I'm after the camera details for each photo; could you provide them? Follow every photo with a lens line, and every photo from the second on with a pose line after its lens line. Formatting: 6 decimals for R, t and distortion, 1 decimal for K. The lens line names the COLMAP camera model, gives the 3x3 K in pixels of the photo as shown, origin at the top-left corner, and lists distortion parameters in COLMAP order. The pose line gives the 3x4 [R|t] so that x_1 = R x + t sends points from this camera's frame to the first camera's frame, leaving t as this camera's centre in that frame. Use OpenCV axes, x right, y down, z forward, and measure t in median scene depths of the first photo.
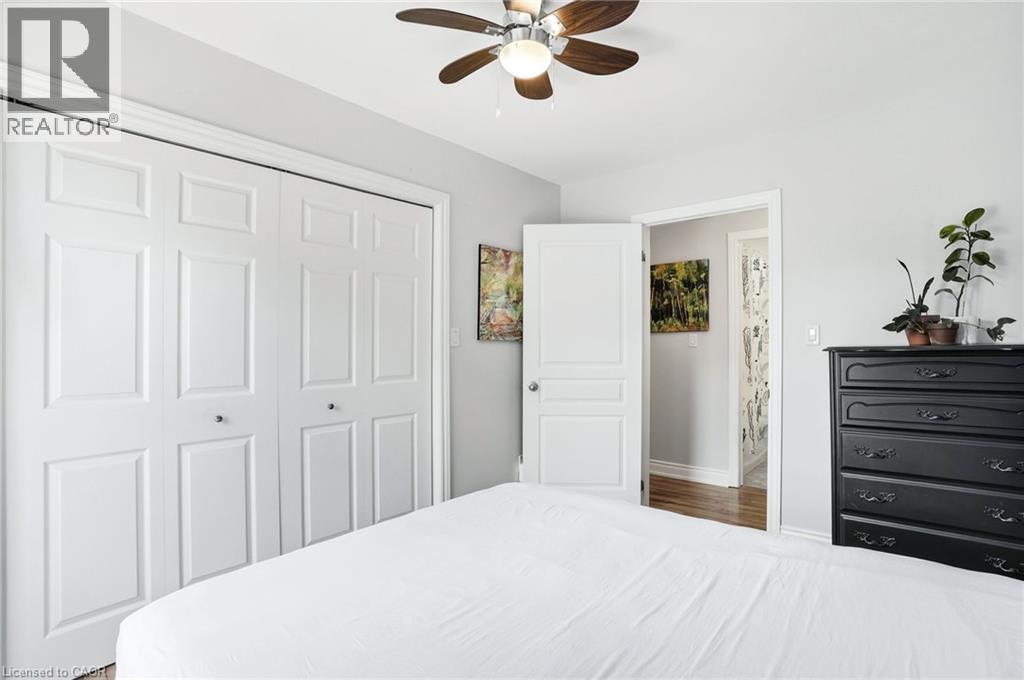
lens RADIAL K [[498.4, 0, 519.9], [0, 498.4, 335.0], [0, 0, 1]] dist [-0.050502, 0.000377]
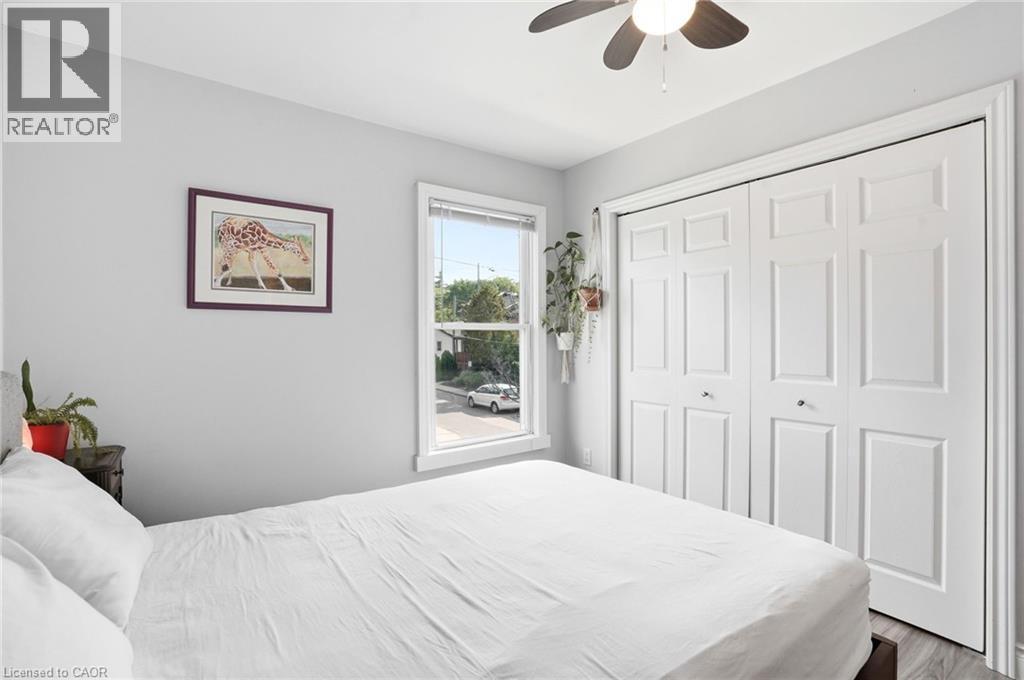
lens RADIAL K [[498.4, 0, 519.9], [0, 498.4, 335.0], [0, 0, 1]] dist [-0.050502, 0.000377]
pose [[-0.257719, 0.006064, -0.966201, 0.793149], [0.023714, 0.999719, -0.000051, -0.000124], [0.965929, -0.022925, -0.257790, 0.836630]]
